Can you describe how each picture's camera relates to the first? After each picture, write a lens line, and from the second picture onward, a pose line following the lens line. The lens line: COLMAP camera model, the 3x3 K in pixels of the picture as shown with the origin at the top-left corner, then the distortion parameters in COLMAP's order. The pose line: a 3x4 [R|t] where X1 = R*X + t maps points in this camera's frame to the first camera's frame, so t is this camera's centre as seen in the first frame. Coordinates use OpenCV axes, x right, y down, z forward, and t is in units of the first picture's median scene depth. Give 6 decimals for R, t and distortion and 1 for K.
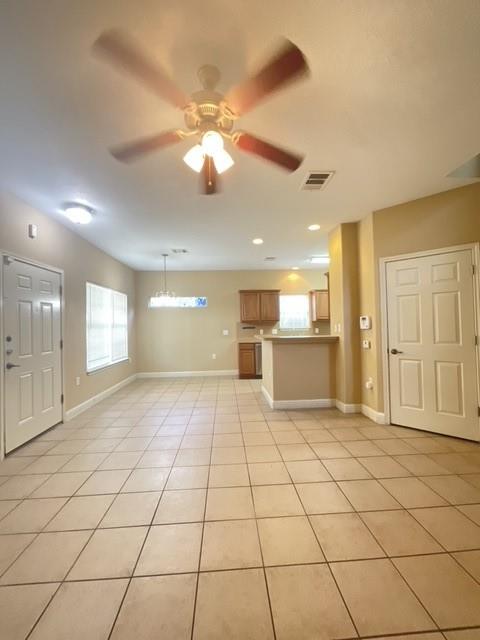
lens RADIAL K [[259.6, 0, 239.5], [0, 259.6, 320.6], [0, 0, 1]] dist [0.000299, 0.000047]
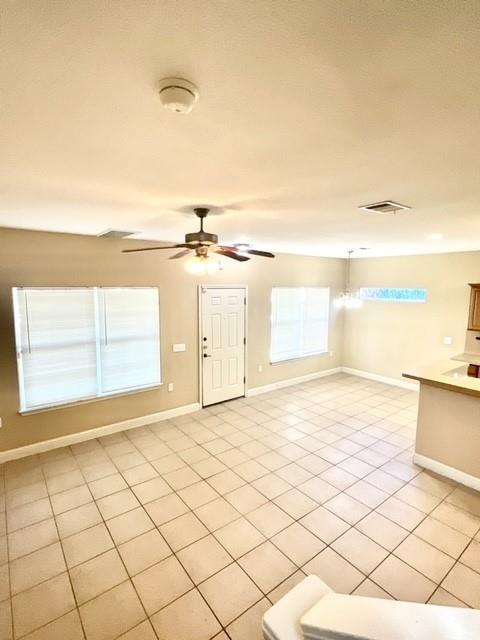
lens RADIAL K [[319.1, 0, 240.4], [0, 319.1, 320.8], [0, 0, 1]] dist [-0.002488, -0.000195]
pose [[0.558330, 0.115004, -0.821609, 0.654151], [-0.003075, 0.990625, 0.136572, -0.240451], [0.829613, -0.073726, 0.553450, 0.067999]]
